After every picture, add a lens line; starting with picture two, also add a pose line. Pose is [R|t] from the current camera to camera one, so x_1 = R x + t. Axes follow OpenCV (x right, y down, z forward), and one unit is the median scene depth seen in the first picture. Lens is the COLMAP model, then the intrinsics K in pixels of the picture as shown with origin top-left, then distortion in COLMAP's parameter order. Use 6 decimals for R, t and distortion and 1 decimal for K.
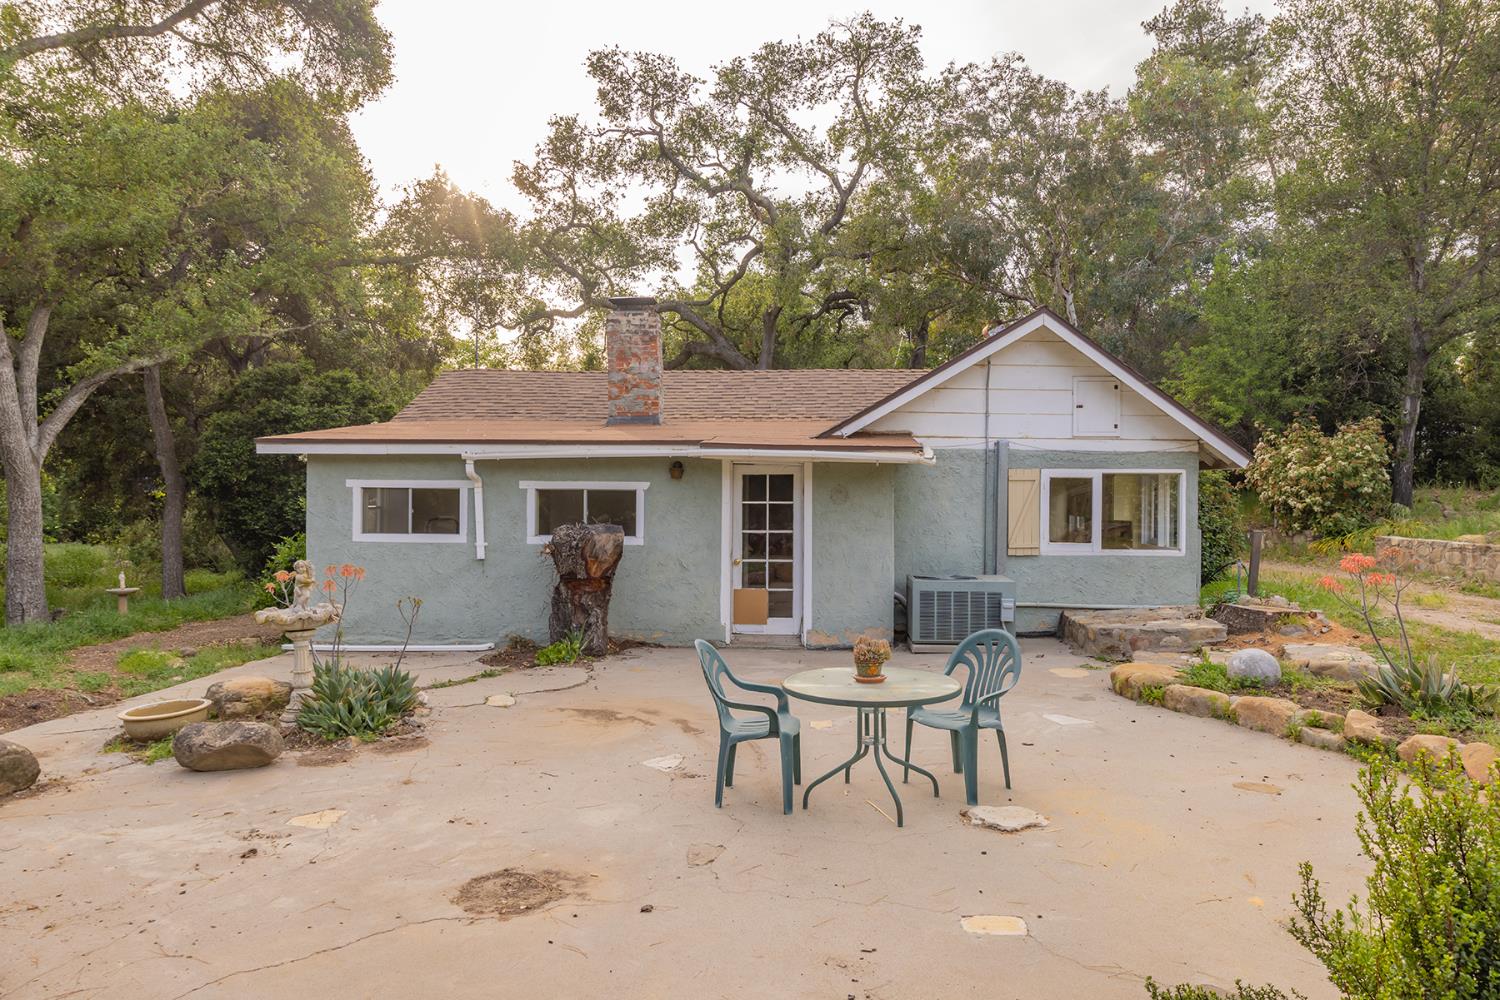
lens RADIAL K [[1031.4, 0, 747.6], [0, 1031.4, 501.0], [0, 0, 1]] dist [-0.005692, -0.000592]
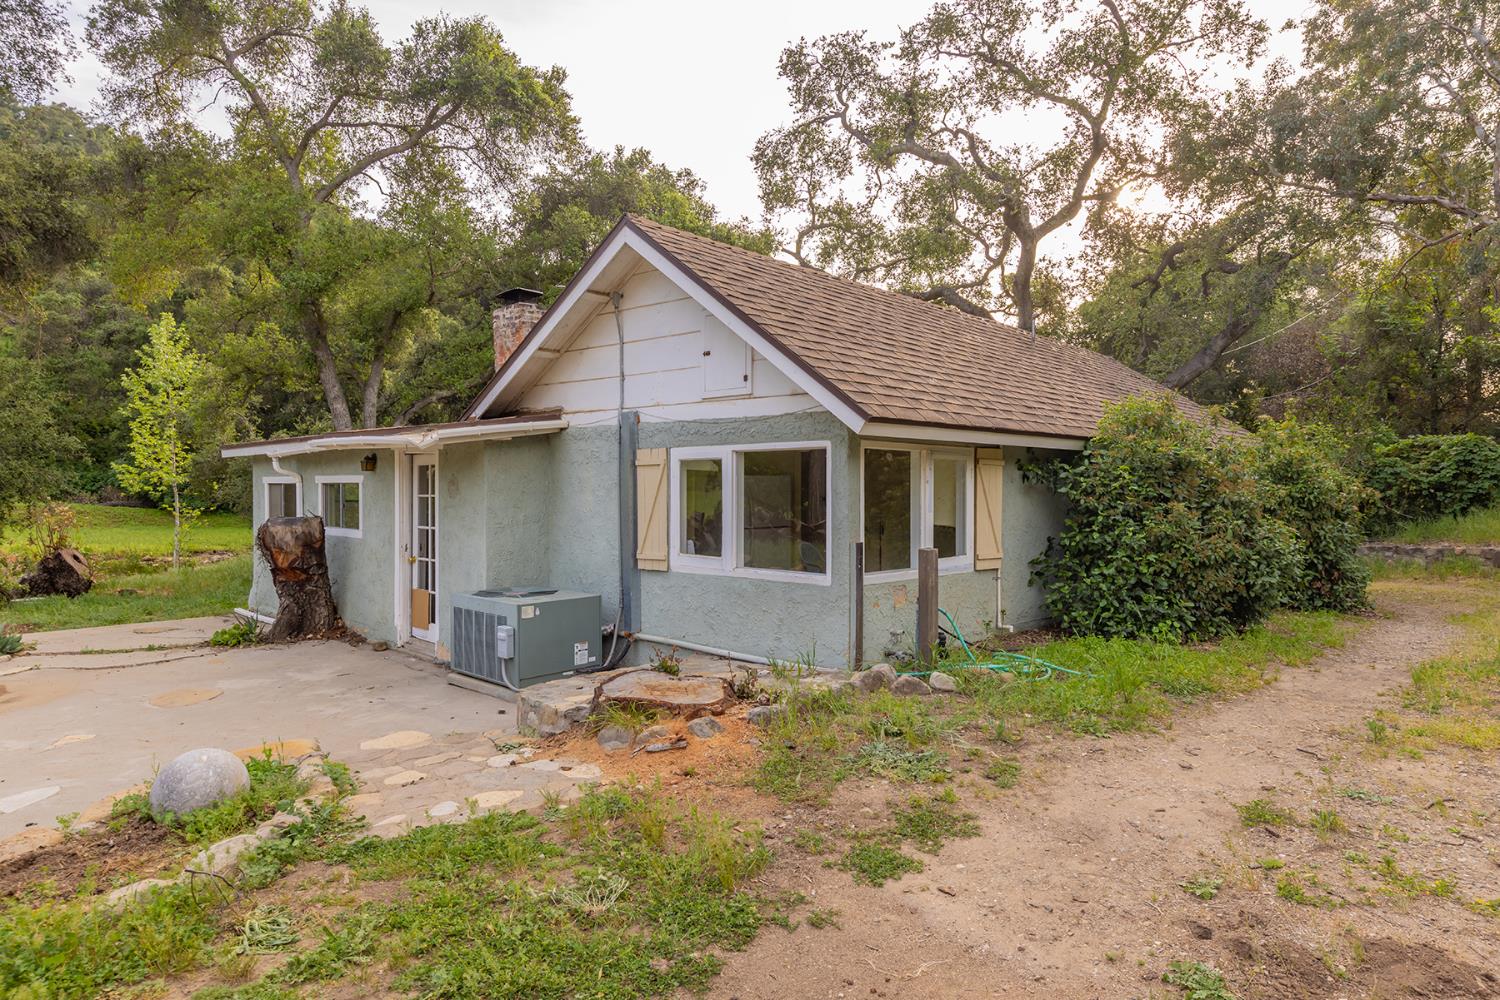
lens RADIAL K [[861.8, 0, 753.5], [0, 861.8, 492.1], [0, 0, 1]] dist [-0.003956, -0.000822]
pose [[0.758763, -0.000762, -0.651367, 0.710142], [0.007248, 0.999947, 0.007273, -0.004885], [0.651327, -0.010240, 0.758728, 0.590238]]
